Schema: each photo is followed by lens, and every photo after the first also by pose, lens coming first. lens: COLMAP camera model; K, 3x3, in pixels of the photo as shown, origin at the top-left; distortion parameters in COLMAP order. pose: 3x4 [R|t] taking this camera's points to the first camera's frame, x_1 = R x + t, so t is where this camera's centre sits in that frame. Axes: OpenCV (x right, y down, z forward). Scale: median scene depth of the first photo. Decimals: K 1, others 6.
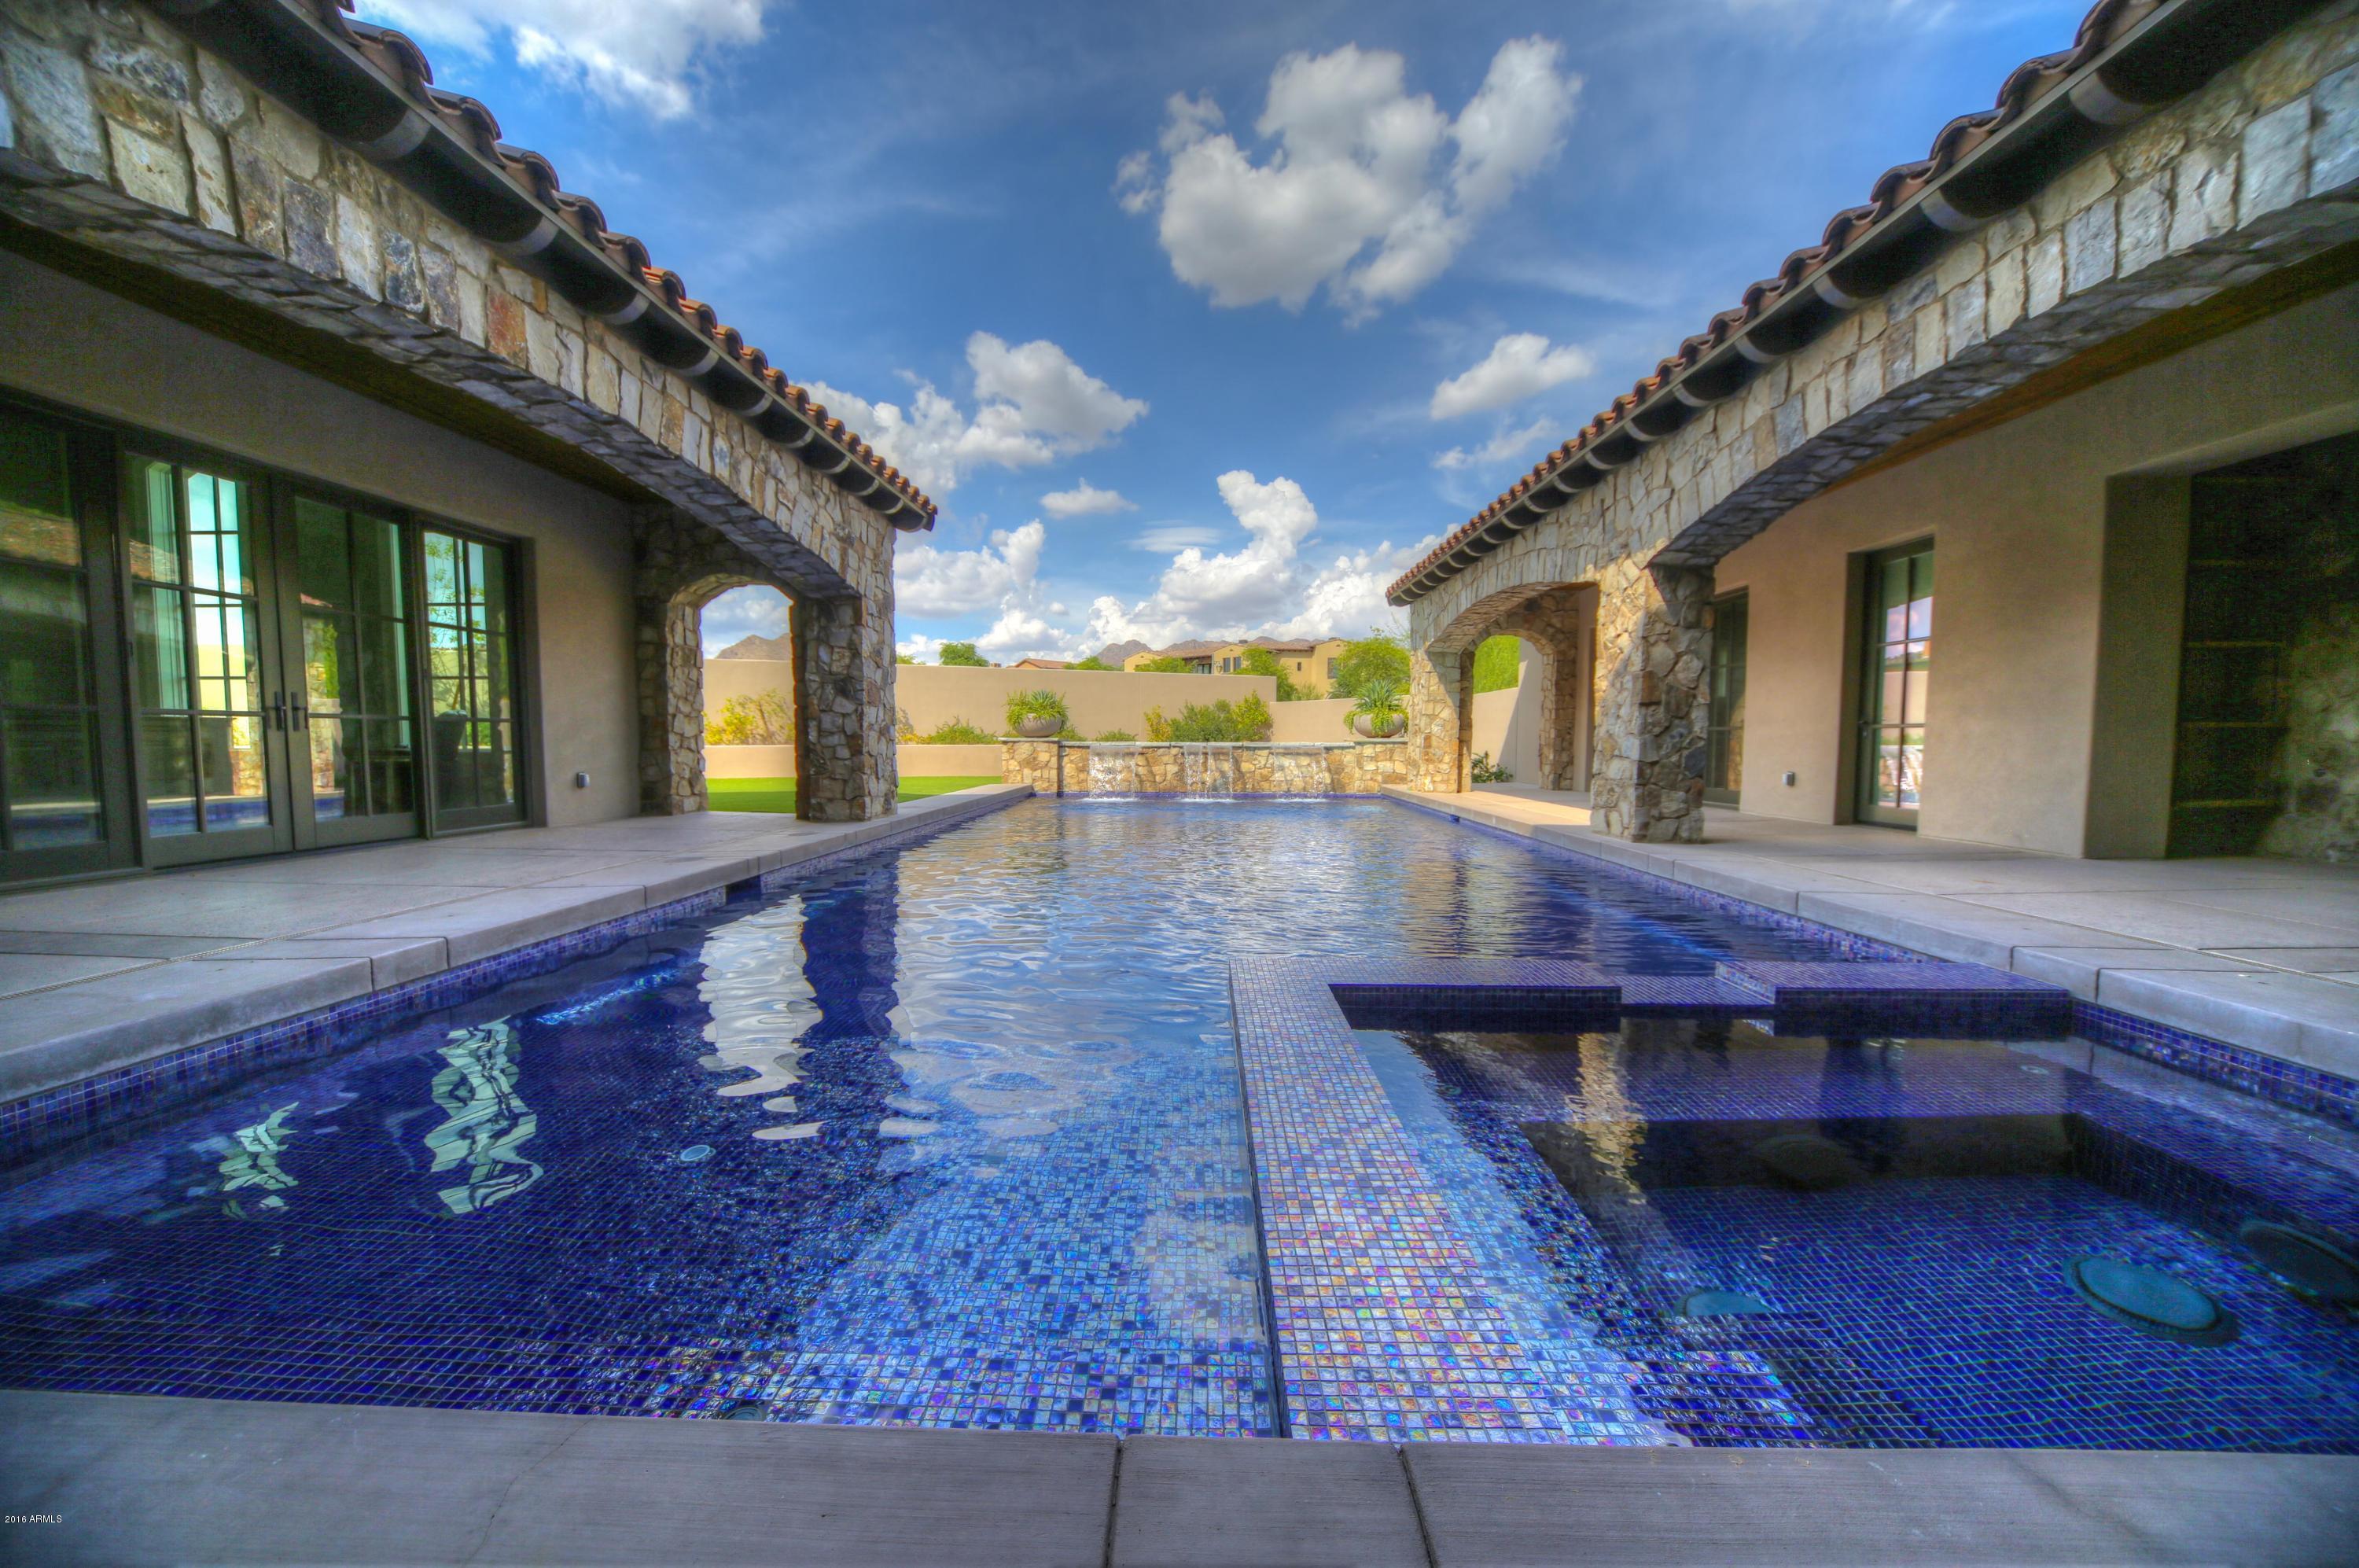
lens RADIAL K [[814.6, 0, 1179.4], [0, 814.6, 780.7], [0, 0, 1]] dist [-0.009034, 0.000278]
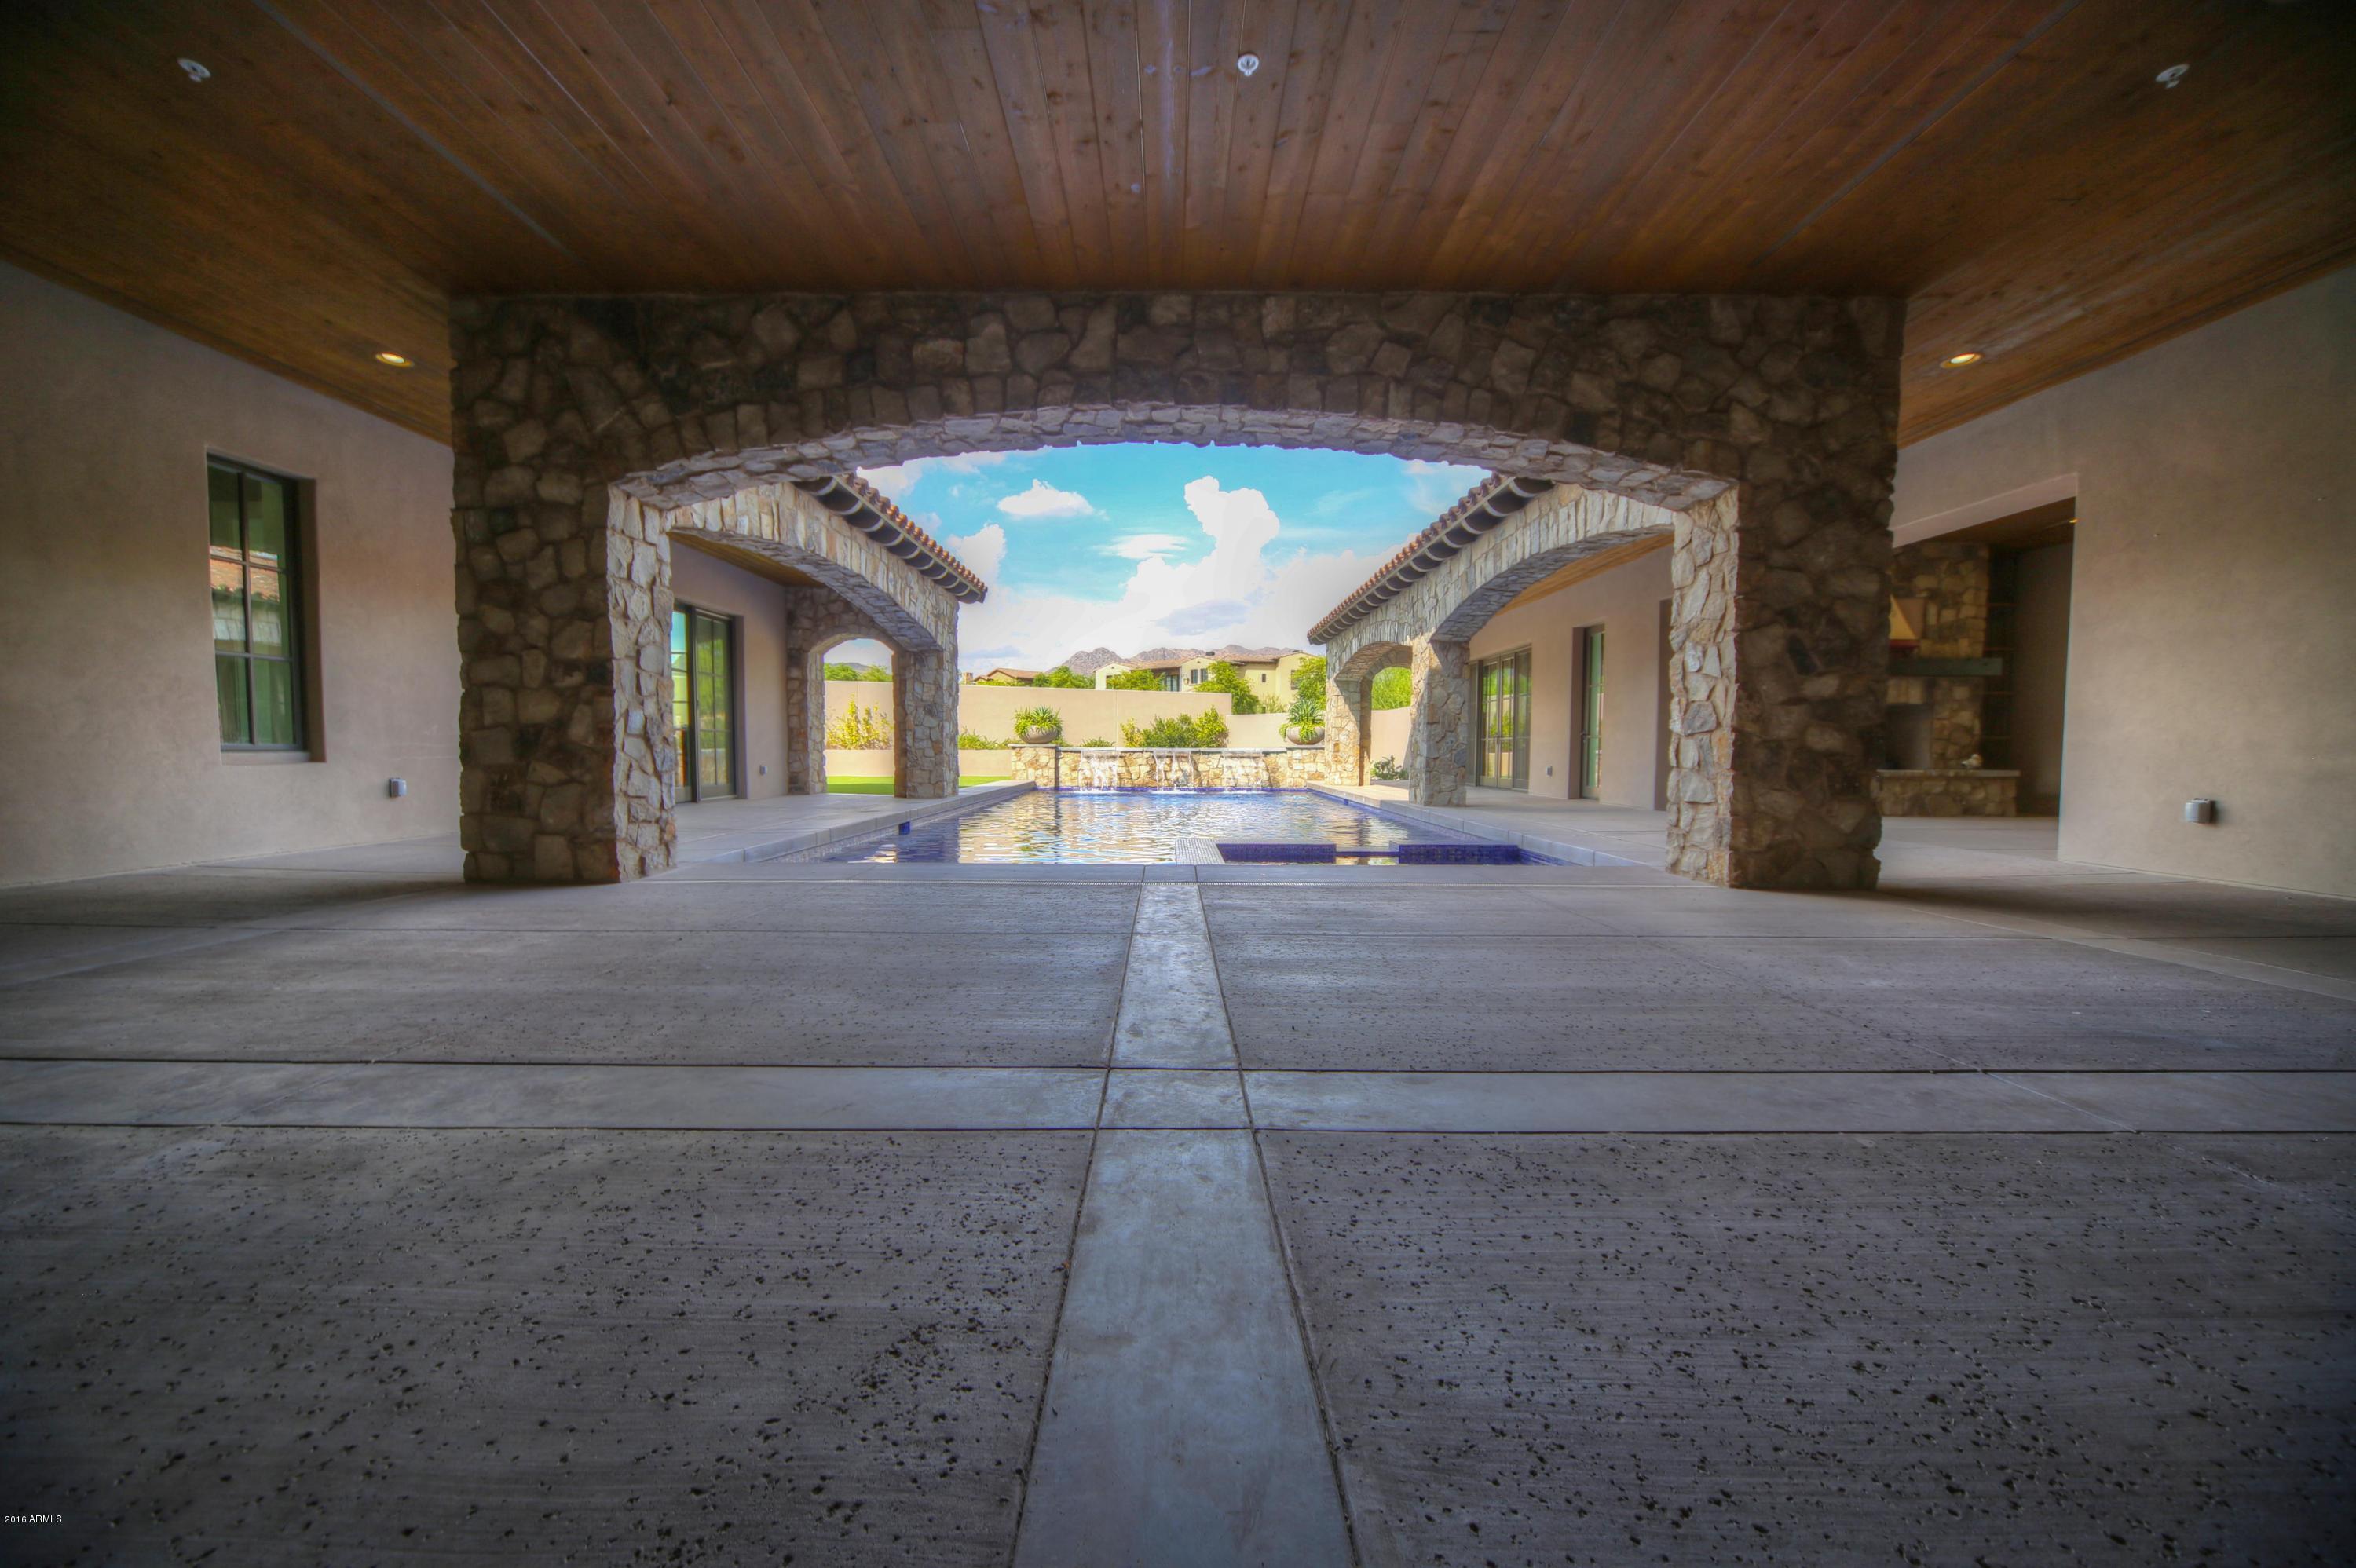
lens RADIAL K [[815.7, 0, 1178.0], [0, 815.7, 784.0], [0, 0, 1]] dist [-0.005162, 0.000203]
pose [[0.999341, 0.000219, 0.036289, -0.003600], [0.000036, 0.999975, -0.007025, 0.021510], [-0.036290, 0.007022, 0.999317, -0.332607]]
